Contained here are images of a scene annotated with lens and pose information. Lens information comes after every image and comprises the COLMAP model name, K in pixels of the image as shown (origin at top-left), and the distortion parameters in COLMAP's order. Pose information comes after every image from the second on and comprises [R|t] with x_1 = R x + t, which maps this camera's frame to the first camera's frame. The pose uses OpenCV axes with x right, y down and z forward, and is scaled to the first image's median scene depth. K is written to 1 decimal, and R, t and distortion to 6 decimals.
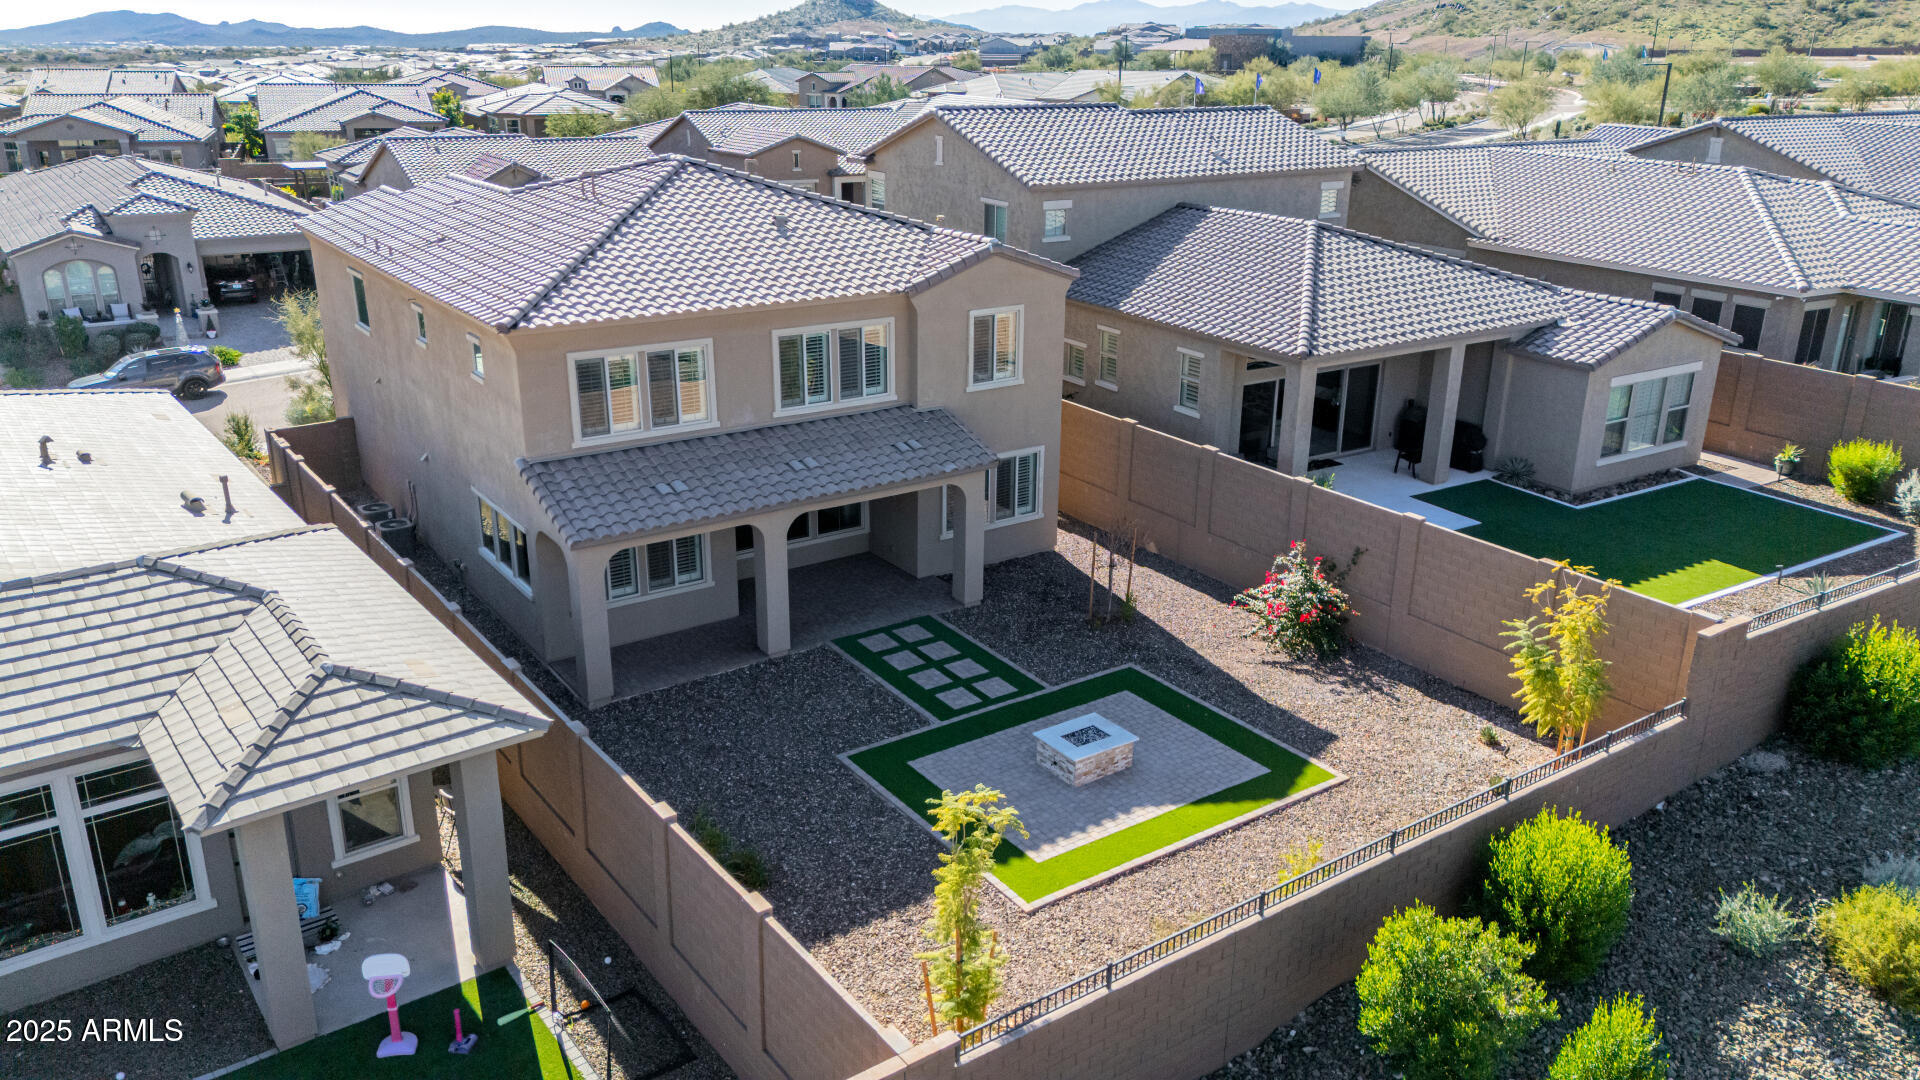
lens RADIAL K [[1402.0, 0, 958.0], [0, 1402.0, 542.9], [0, 0, 1]] dist [0.063058, -0.053628]
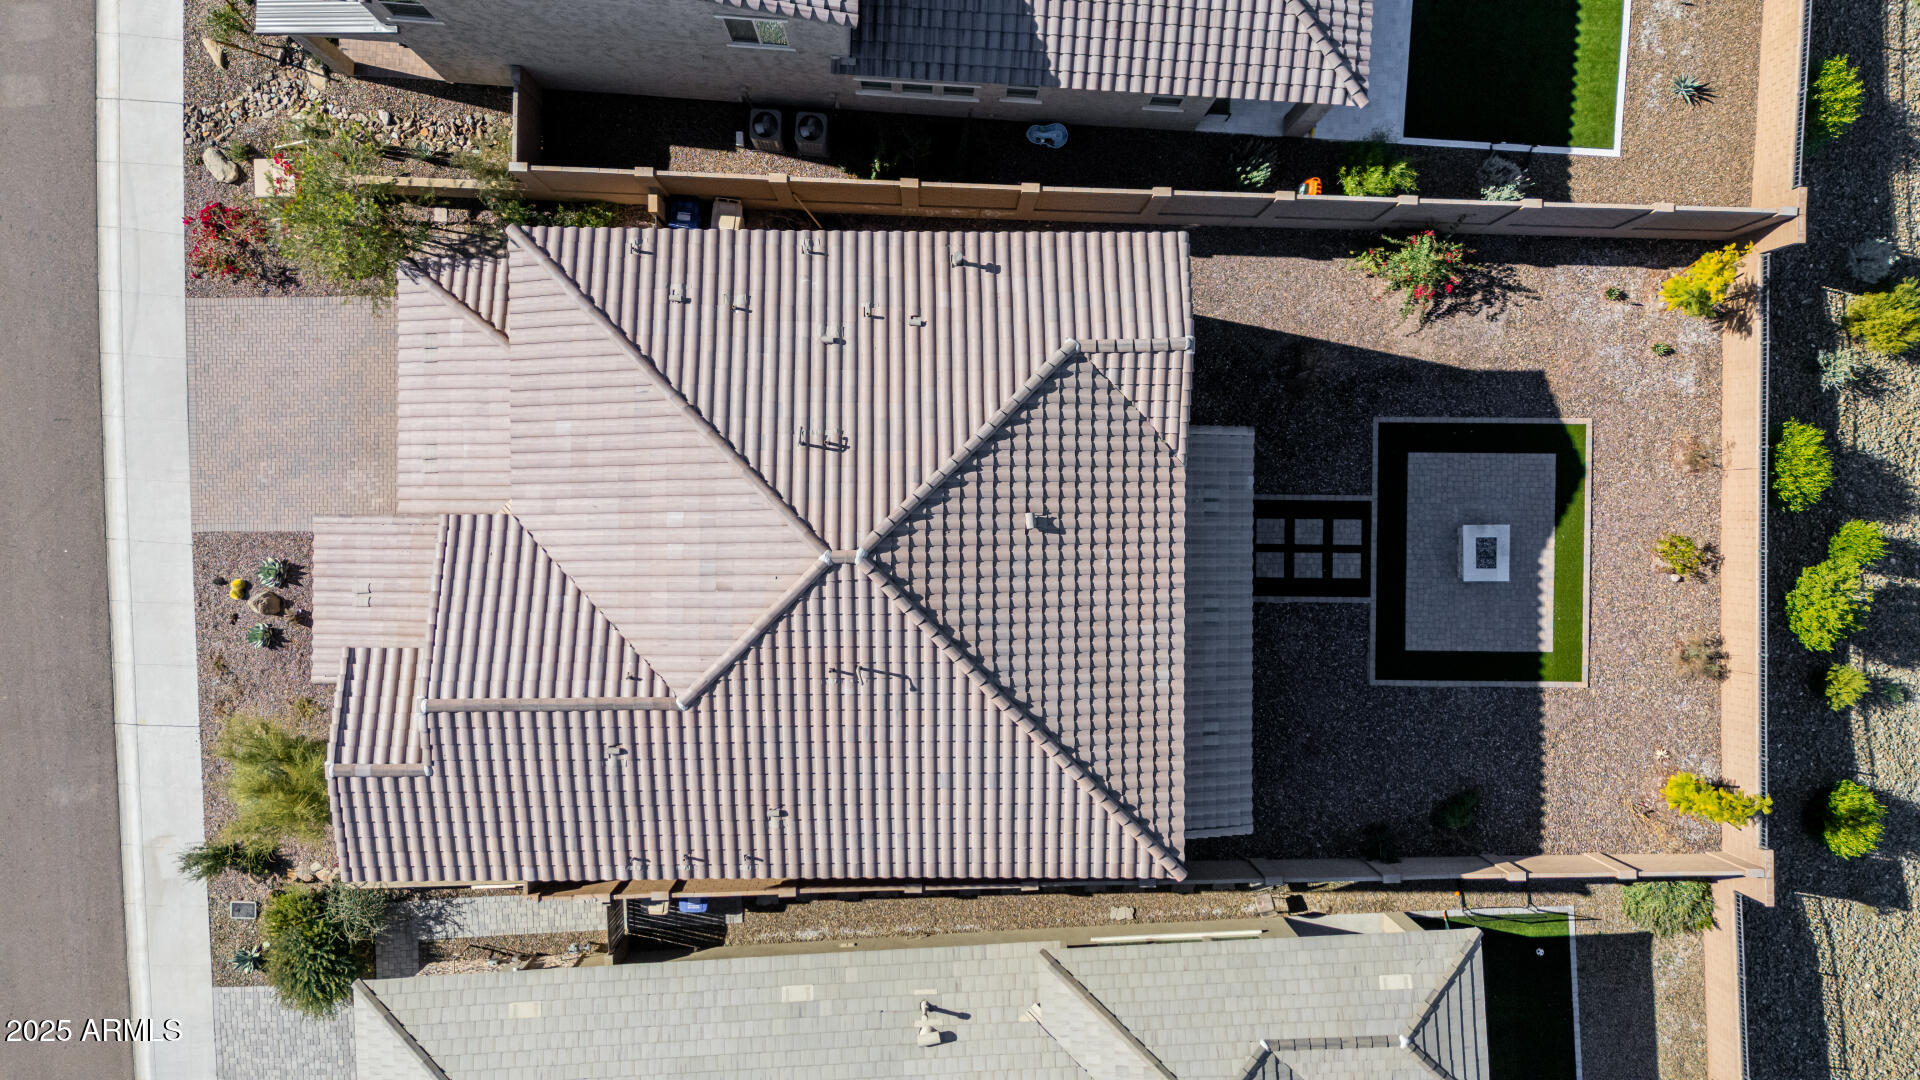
lens RADIAL K [[1402.7, 0, 960.0], [0, 1402.7, 528.5], [0, 0, 1]] dist [0.076046, -0.058153]
pose [[0.572481, -0.819872, -0.008714, -0.161595], [0.279059, 0.184839, 0.942317, -1.201817], [-0.770968, -0.541890, 0.334609, 0.803520]]
